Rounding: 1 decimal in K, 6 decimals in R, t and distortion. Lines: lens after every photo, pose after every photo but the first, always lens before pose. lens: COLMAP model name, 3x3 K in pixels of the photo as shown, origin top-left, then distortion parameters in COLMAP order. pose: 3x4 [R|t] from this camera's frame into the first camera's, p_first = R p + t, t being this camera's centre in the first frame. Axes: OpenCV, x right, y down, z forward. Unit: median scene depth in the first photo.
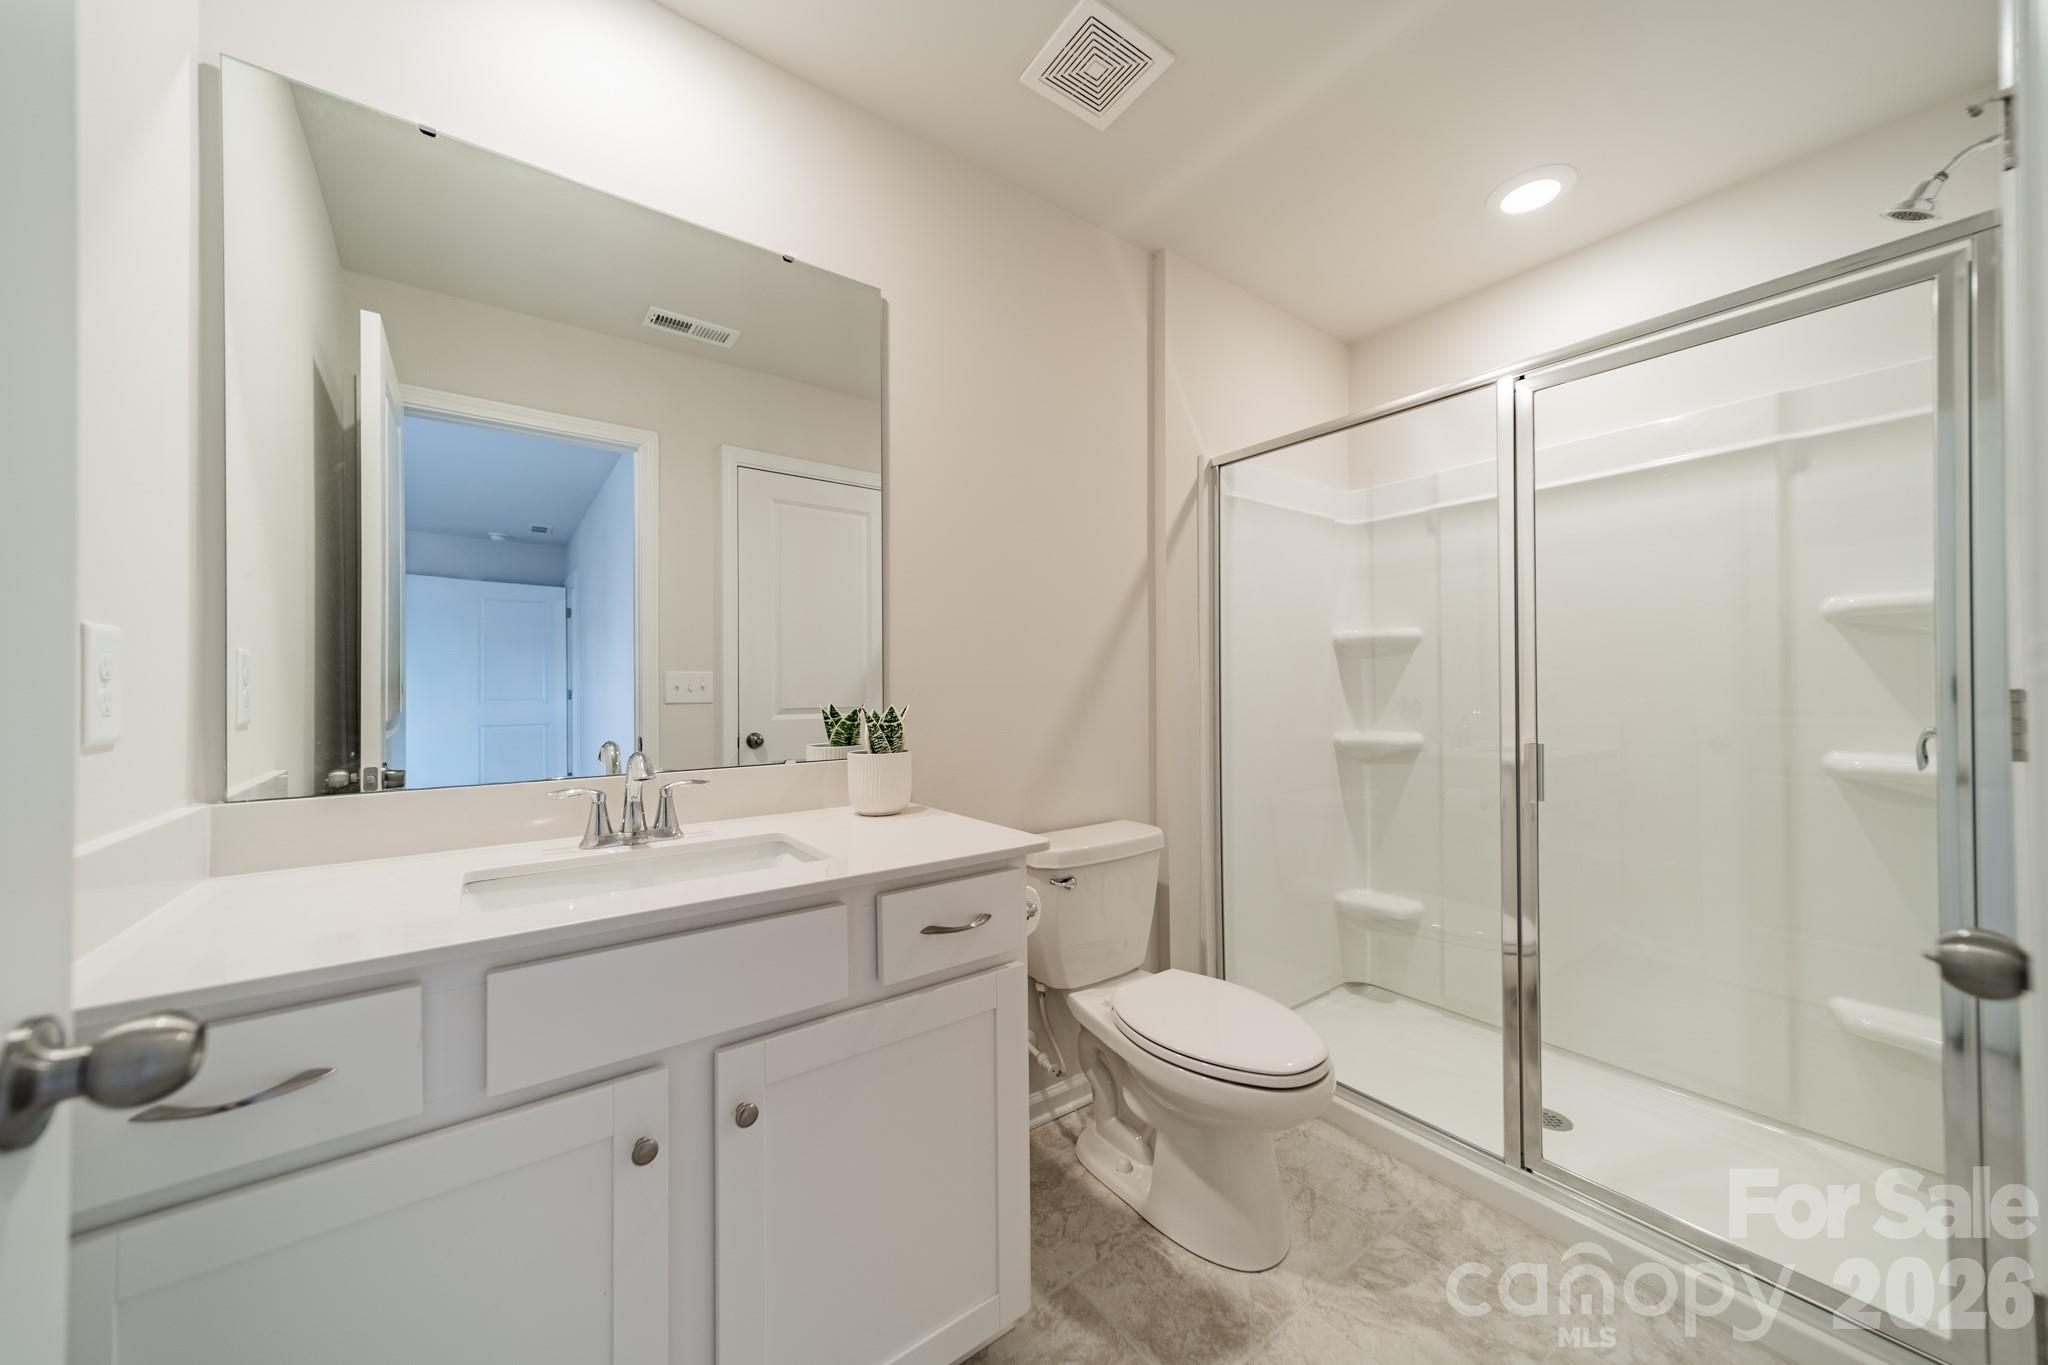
lens RADIAL K [[721.4, 0, 1028.9], [0, 721.4, 680.8], [0, 0, 1]] dist [0.007596, 0.000187]
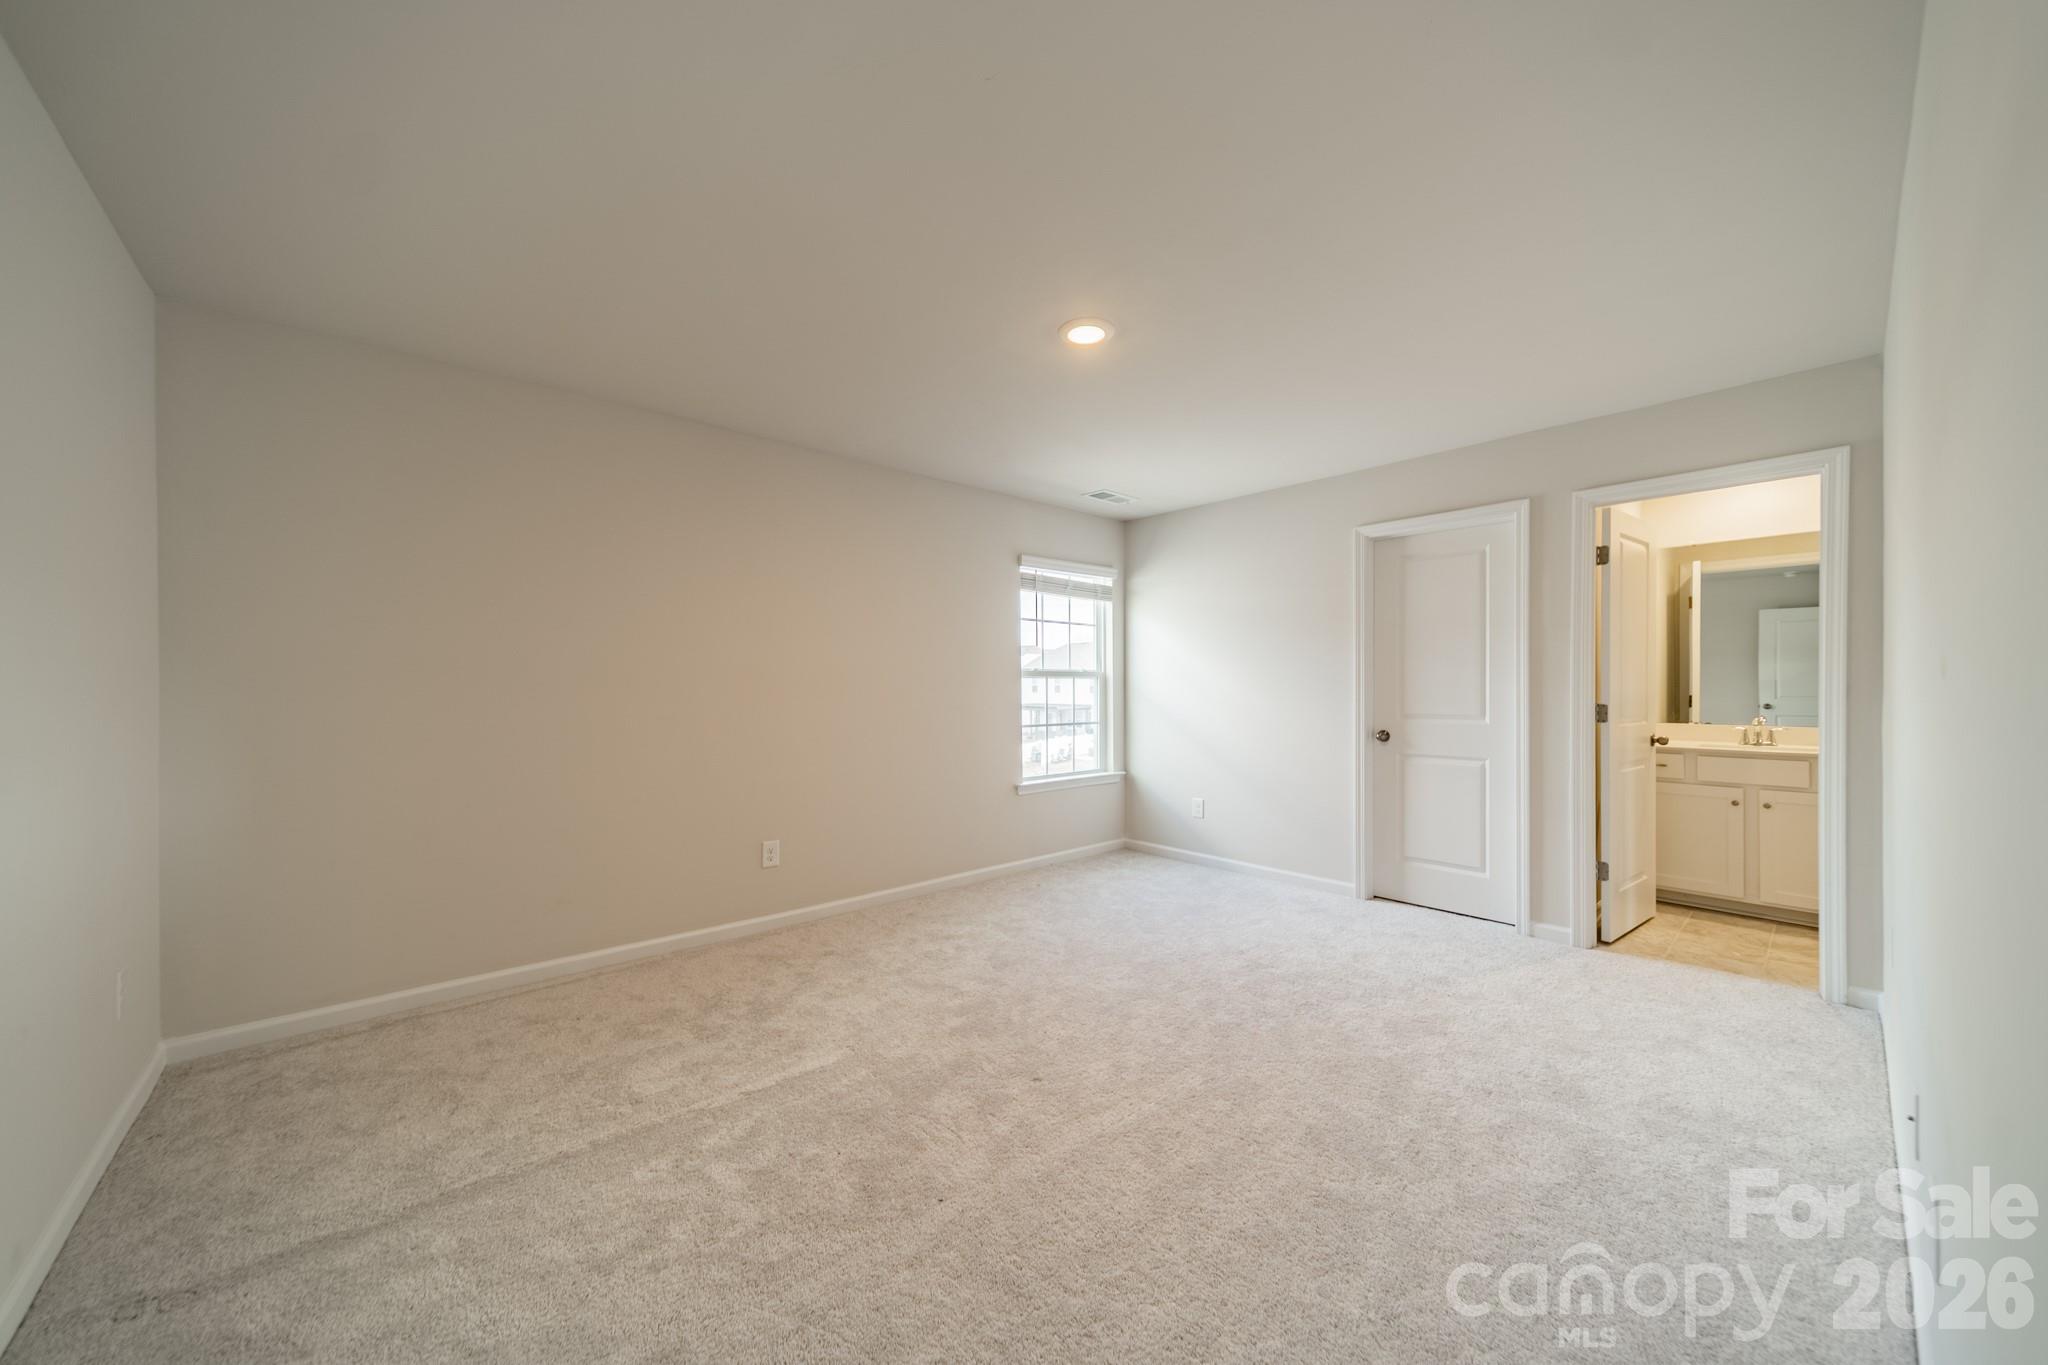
lens RADIAL K [[721.4, 0, 1028.9], [0, 721.4, 680.8], [0, 0, 1]] dist [0.007596, 0.000187]
pose [[0.084439, 0.004492, -0.996418, 1.246222], [0.001348, 0.999988, 0.004623, -0.044404], [0.996428, -0.001733, 0.084432, -1.298970]]
